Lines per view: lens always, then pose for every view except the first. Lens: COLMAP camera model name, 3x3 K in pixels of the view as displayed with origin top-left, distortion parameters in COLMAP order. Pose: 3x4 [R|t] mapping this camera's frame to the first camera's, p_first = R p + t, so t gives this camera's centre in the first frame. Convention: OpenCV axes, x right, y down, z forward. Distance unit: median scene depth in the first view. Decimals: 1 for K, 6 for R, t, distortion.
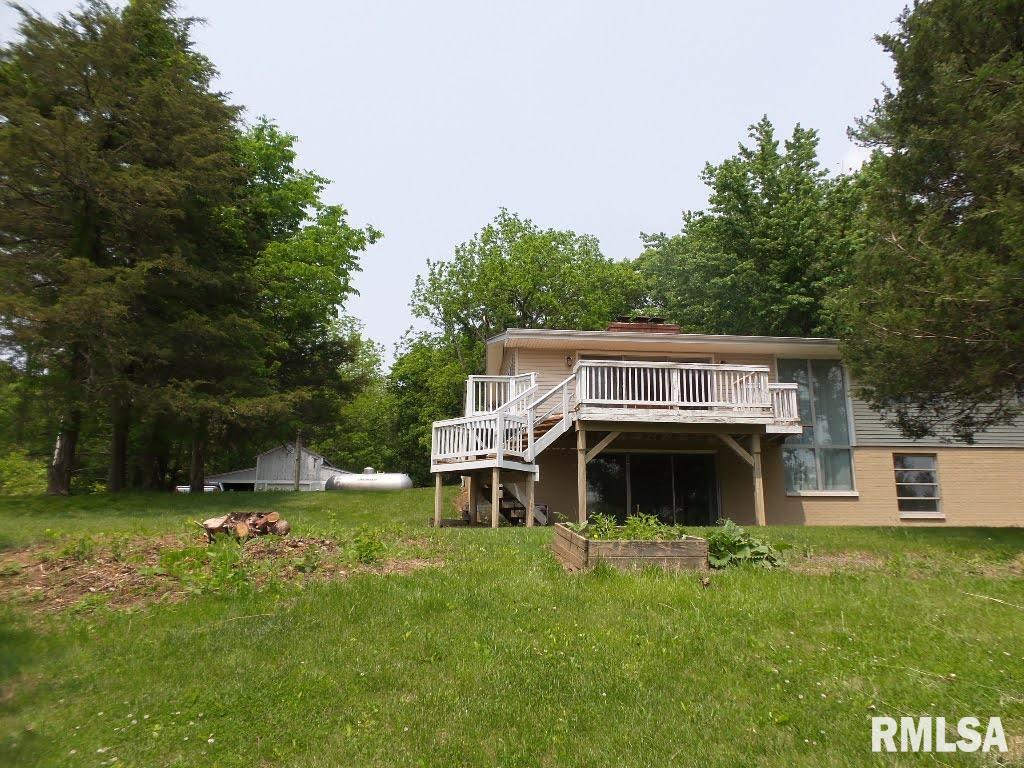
lens RADIAL K [[707.8, 0, 516.2], [0, 707.8, 386.5], [0, 0, 1]] dist [-0.004819, 0.002351]
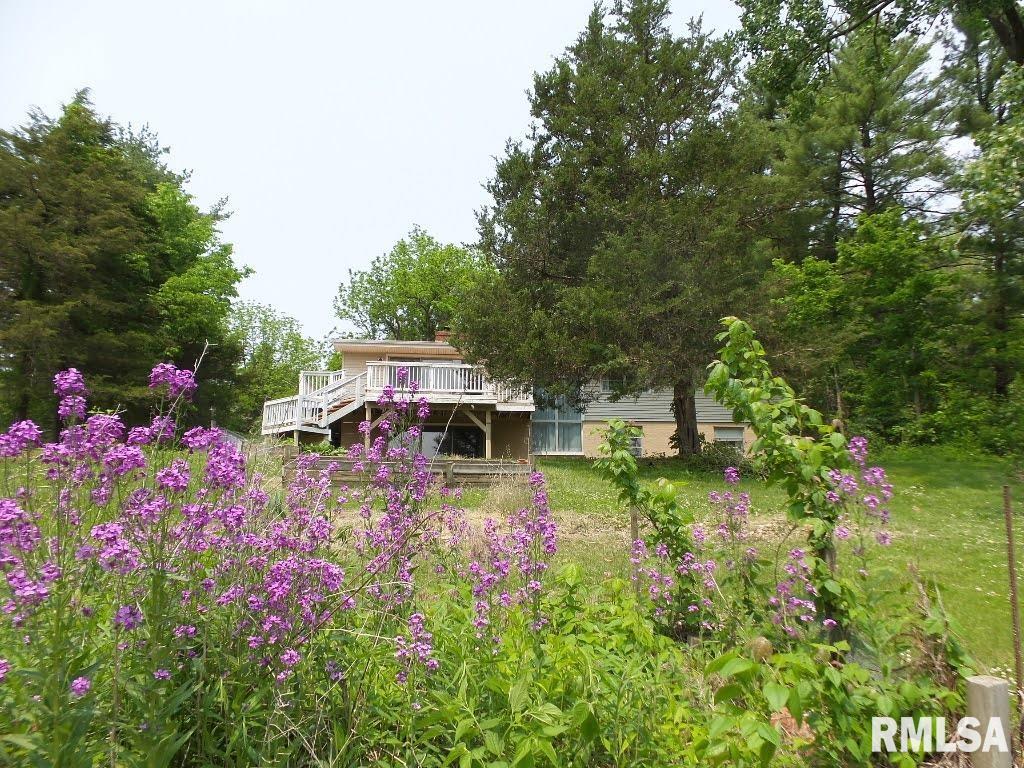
lens RADIAL K [[707.8, 0, 513.0], [0, 707.8, 390.1], [0, 0, 1]] dist [-0.004819, 0.002351]
pose [[0.999566, -0.000665, 0.029457, 0.373012], [0.000284, 0.999916, 0.012922, 0.004276], [-0.029463, -0.012908, 0.999483, -0.541032]]
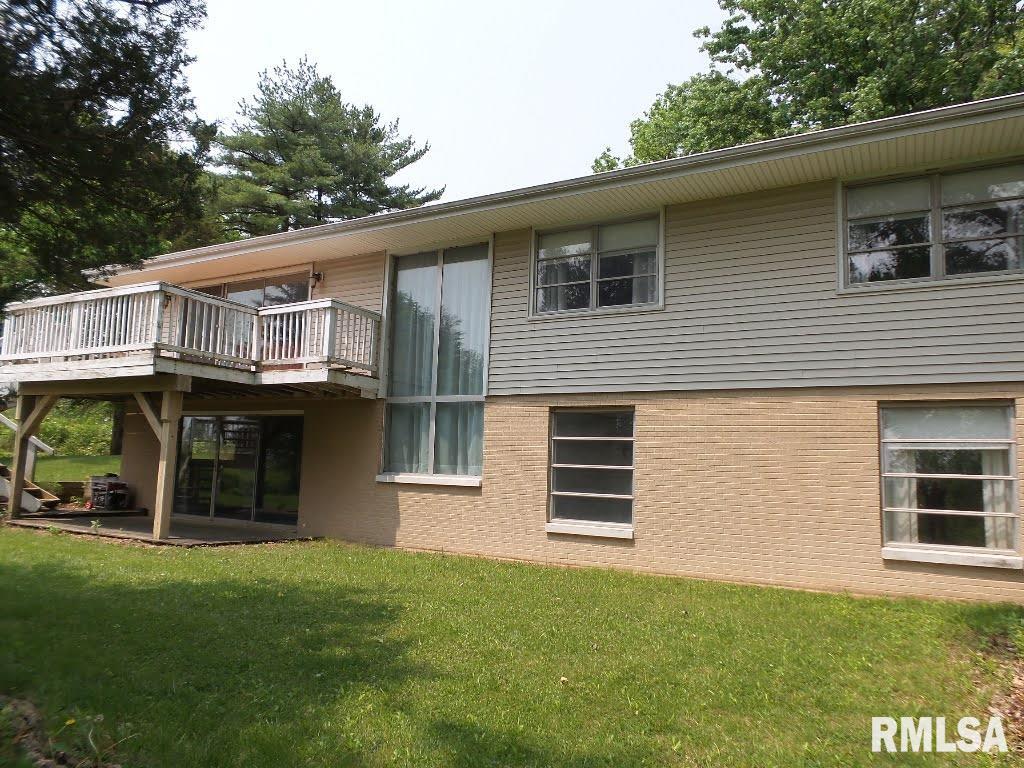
lens RADIAL K [[707.8, 0, 512.9], [0, 707.8, 384.9], [0, 0, 1]] dist [-0.004819, 0.002351]
pose [[0.819435, -0.038932, -0.571848, 1.030556], [0.086190, 0.994716, 0.055787, 0.058466], [0.566654, -0.095001, 0.818460, 0.708388]]
